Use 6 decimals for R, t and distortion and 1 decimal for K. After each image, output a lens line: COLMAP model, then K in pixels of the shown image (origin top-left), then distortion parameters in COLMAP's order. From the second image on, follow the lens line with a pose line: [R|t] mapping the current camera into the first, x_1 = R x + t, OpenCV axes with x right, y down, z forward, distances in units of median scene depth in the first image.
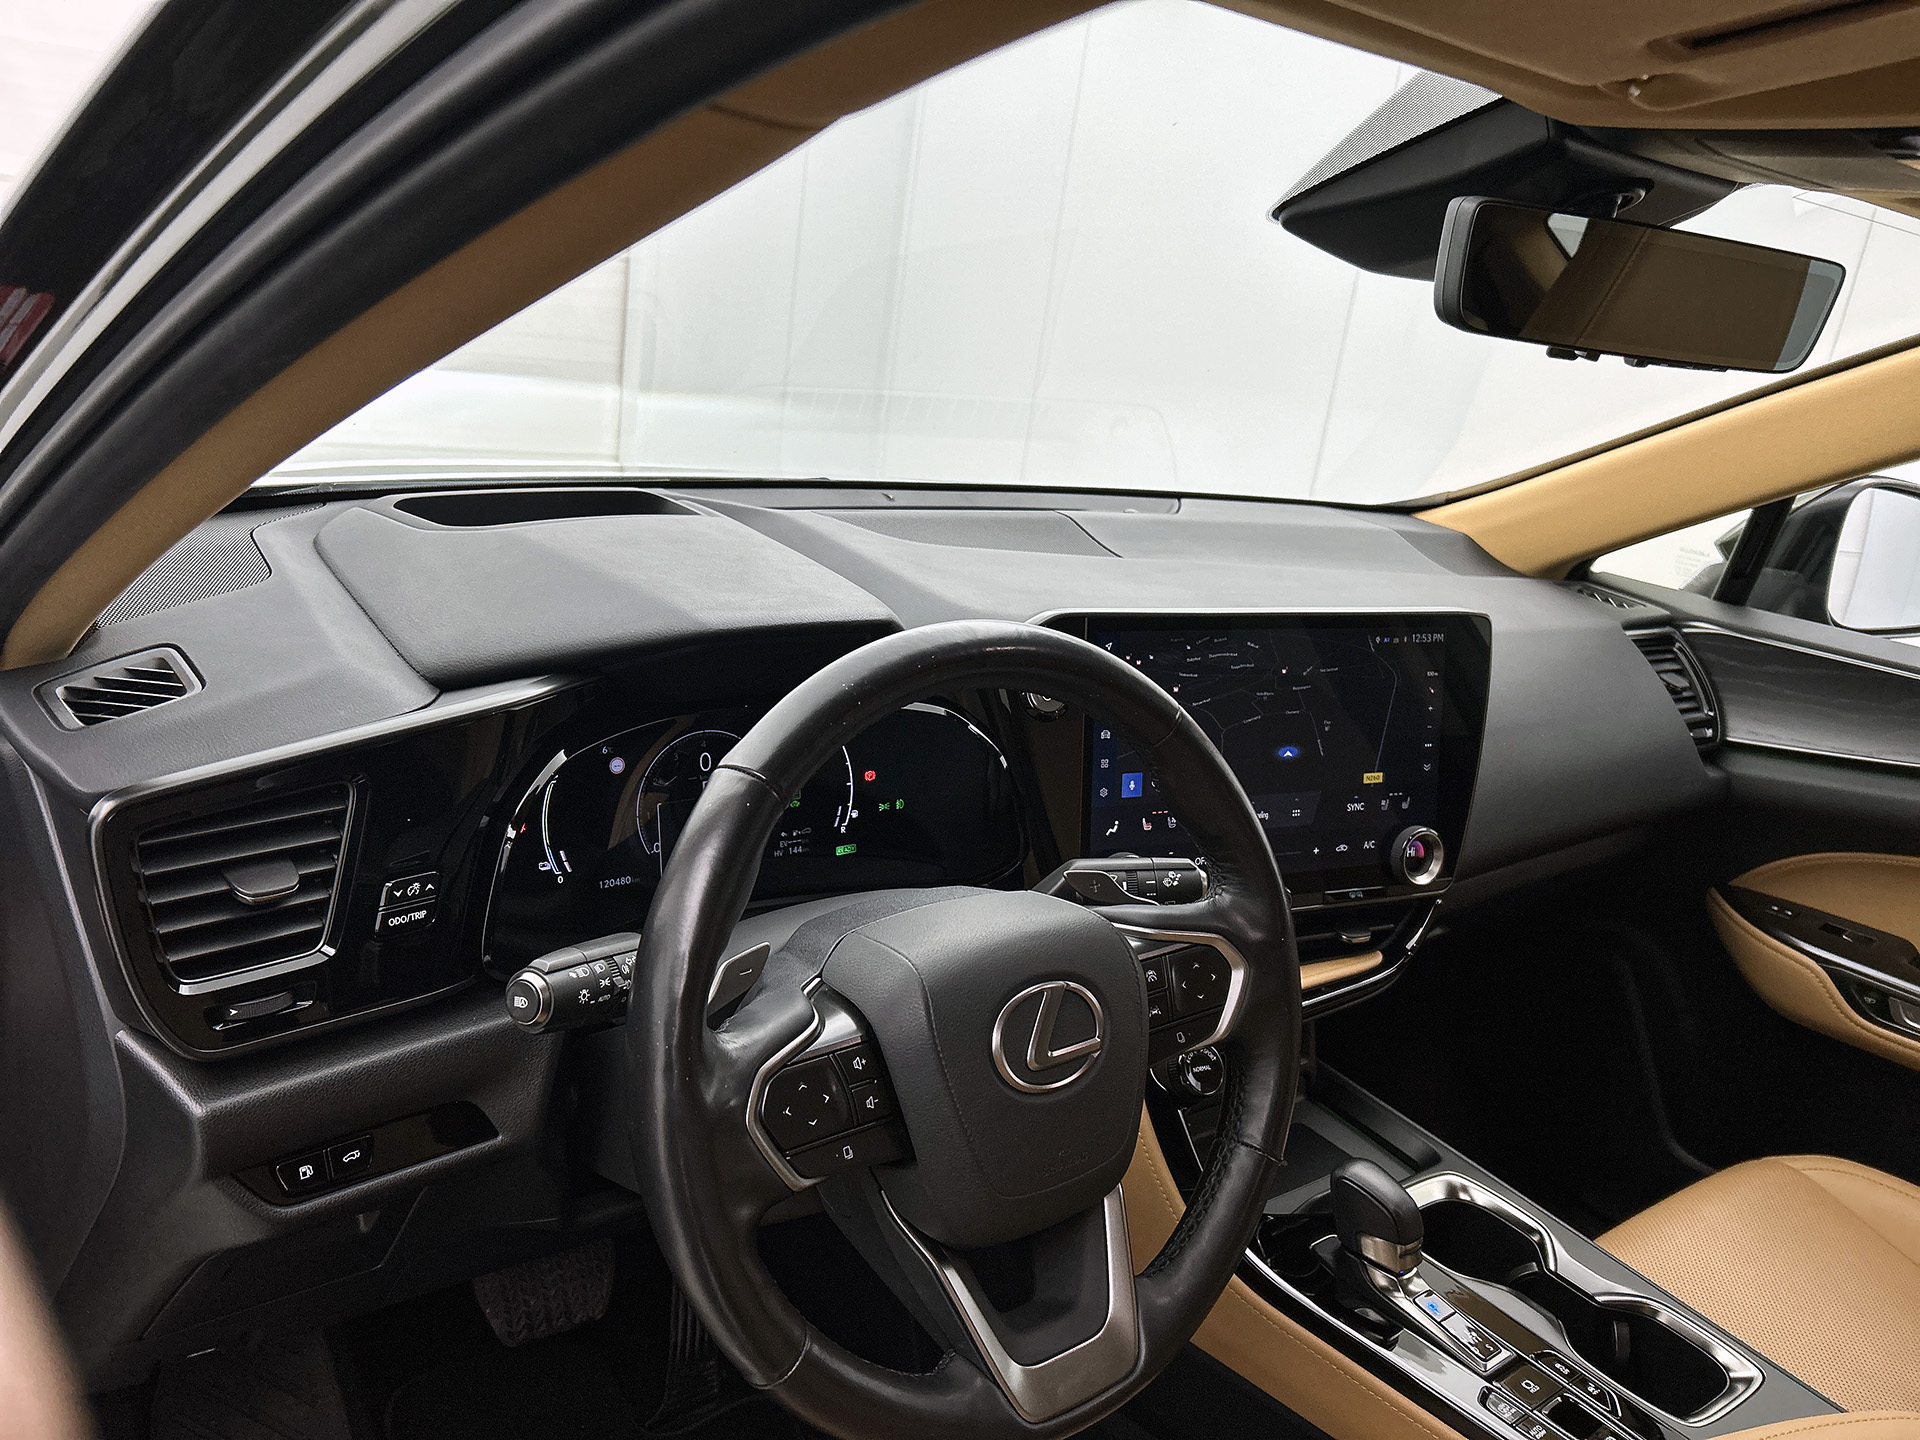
lens RADIAL K [[1446.7, 0, 941.6], [0, 1446.7, 724.9], [0, 0, 1]] dist [0.069507, -0.076123]
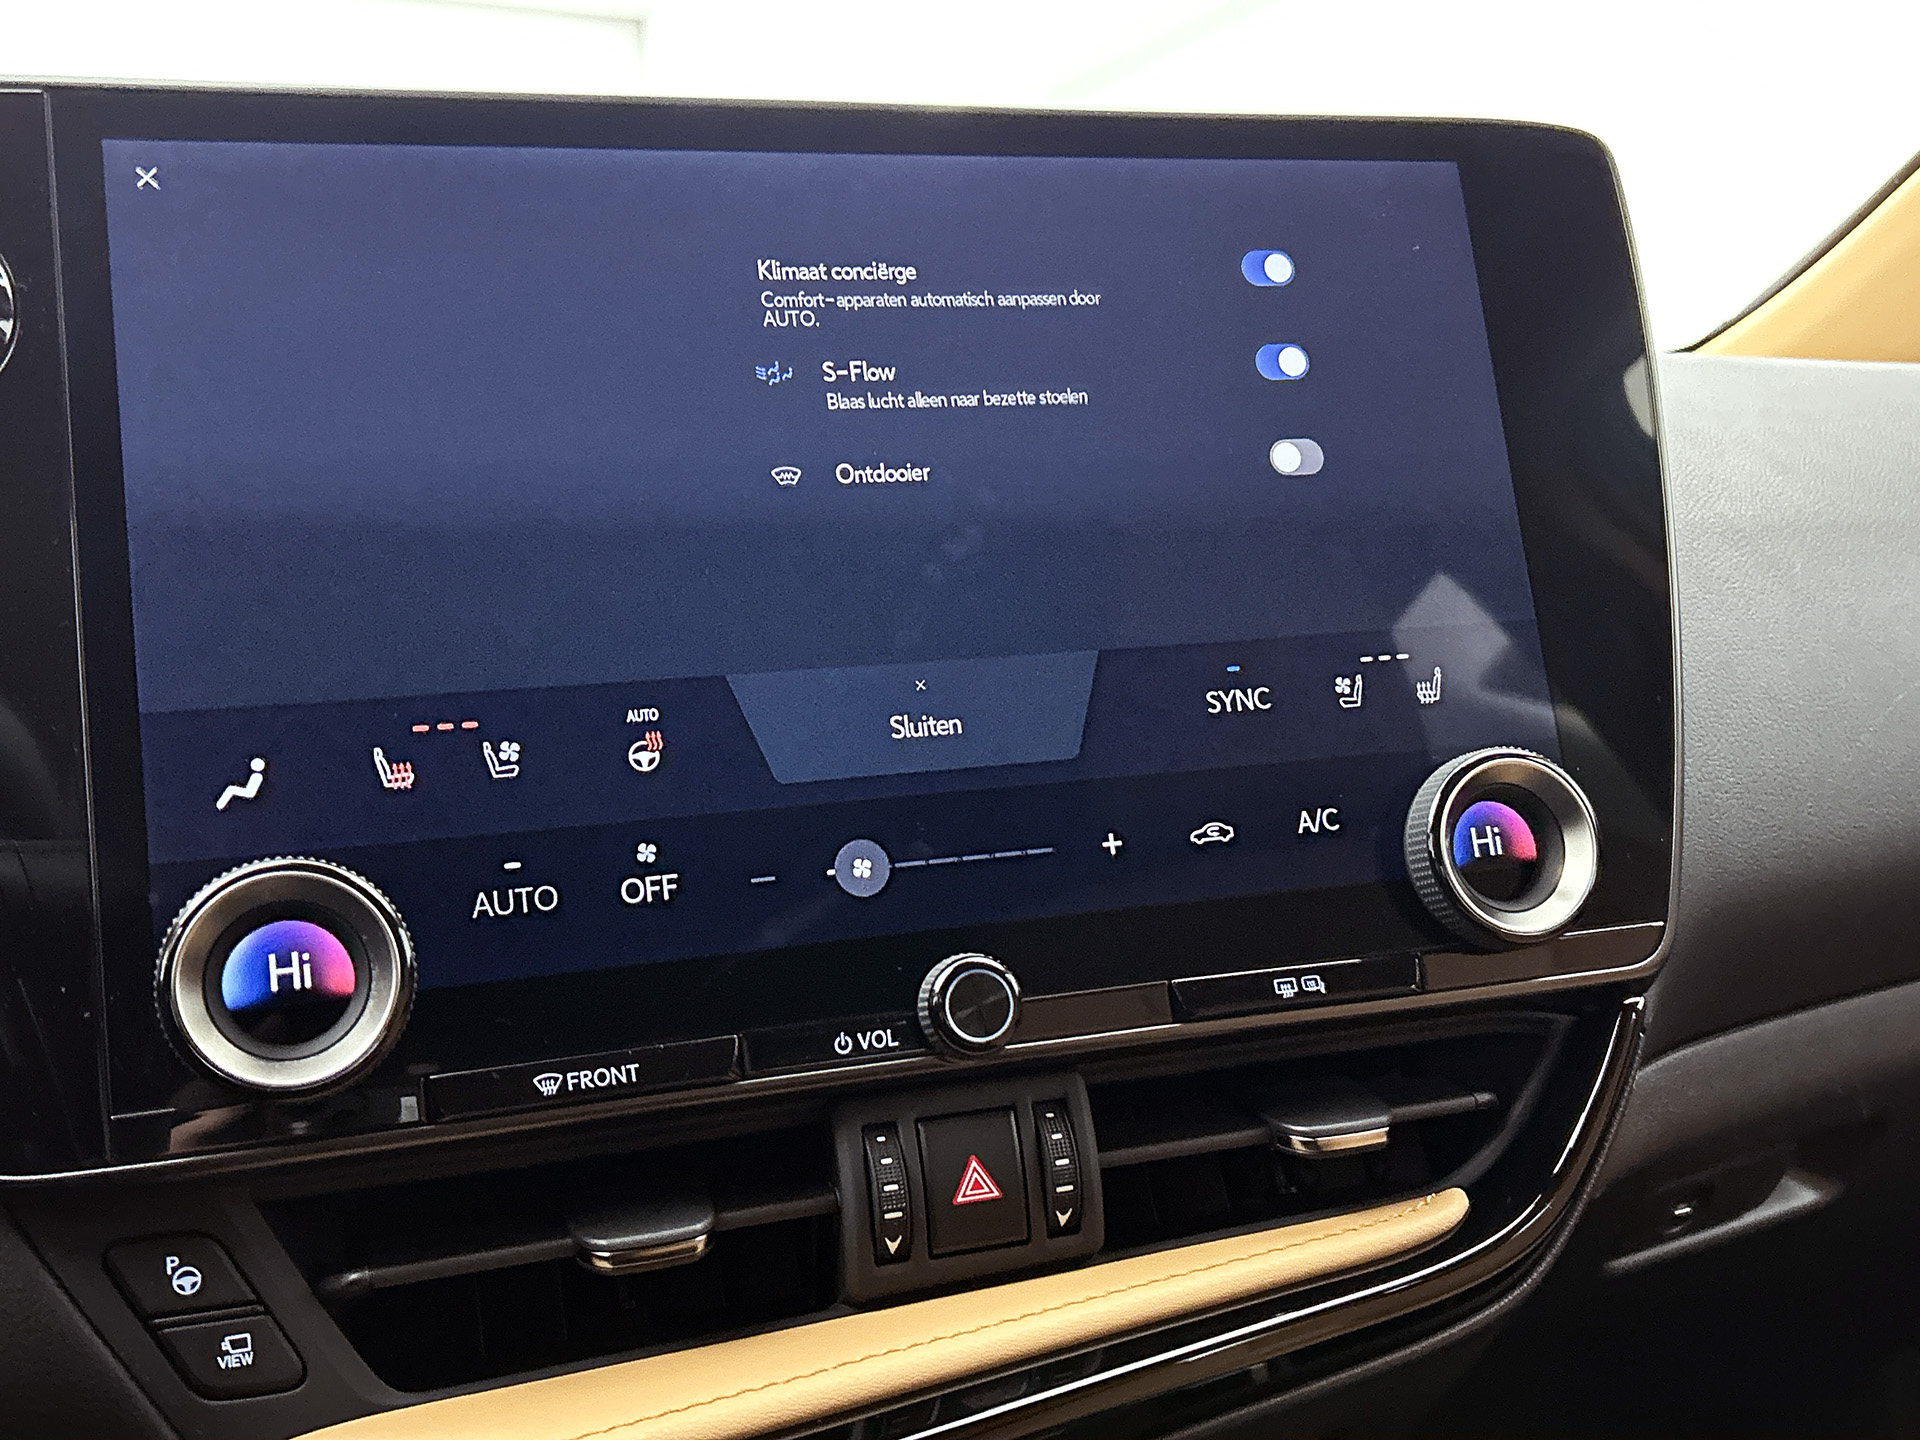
lens RADIAL K [[1930.4, 0, 958.2], [0, 1930.4, 724.5], [0, 0, 1]] dist [0.185114, -0.583906]
pose [[0.972519, -0.167560, -0.161649, 0.302573], [0.120450, 0.956260, -0.266569, 0.170605], [0.199245, 0.239773, 0.950163, 0.614594]]
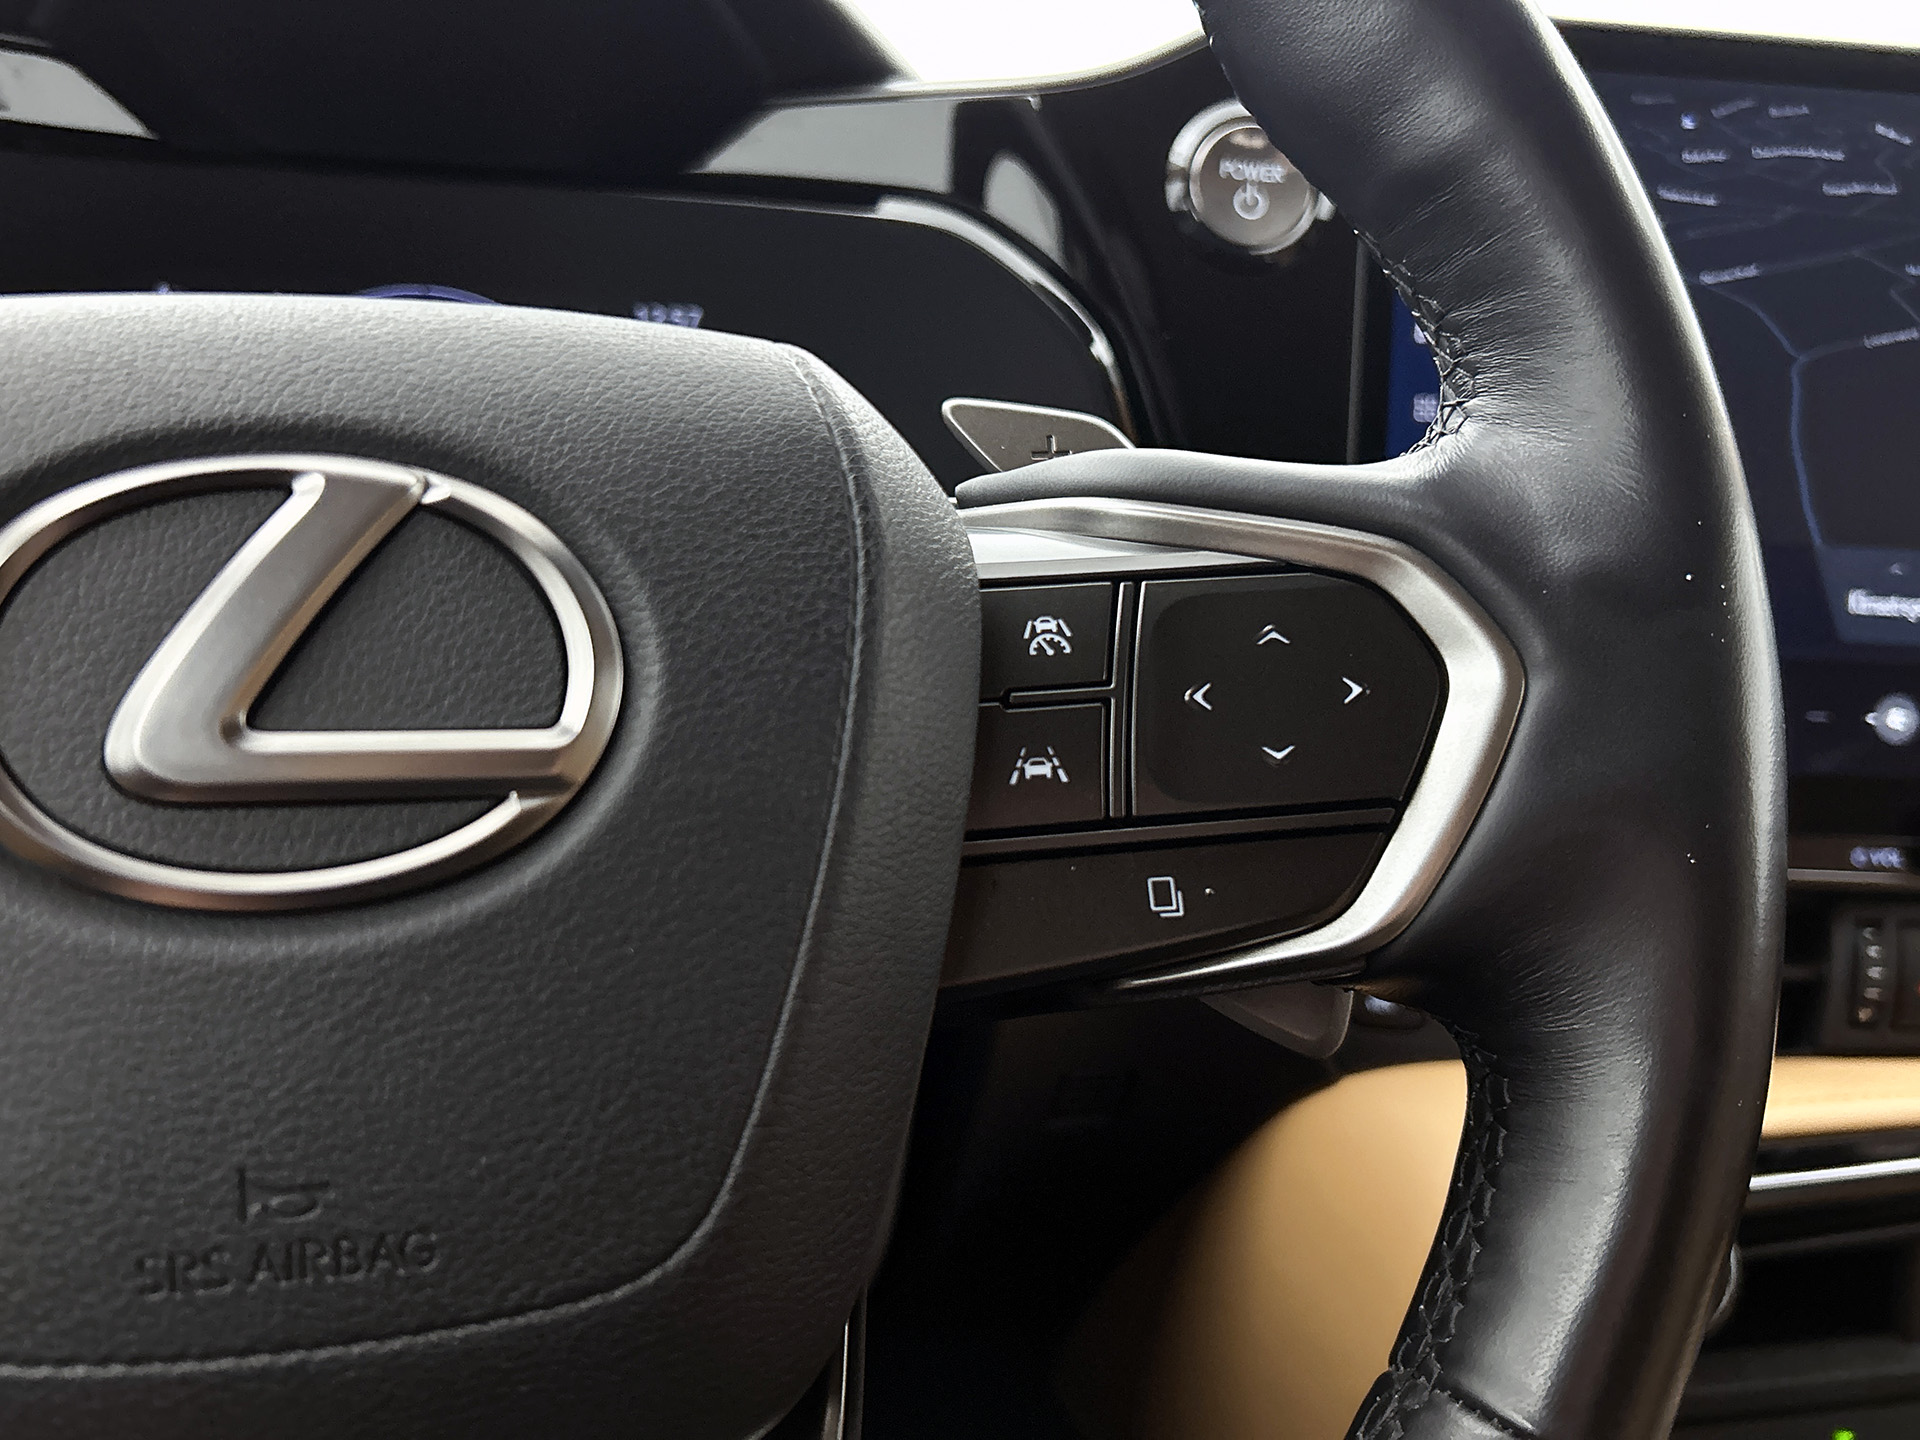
lens RADIAL K [[1784.0, 0, 949.3], [0, 1784.0, 697.6], [0, 0, 1]] dist [0.117317, -0.286633]
pose [[0.925255, 0.027404, -0.378355, 0.168622], [-0.071277, 0.992182, -0.102442, 0.150971], [0.372590, 0.121753, 0.919975, 0.487663]]
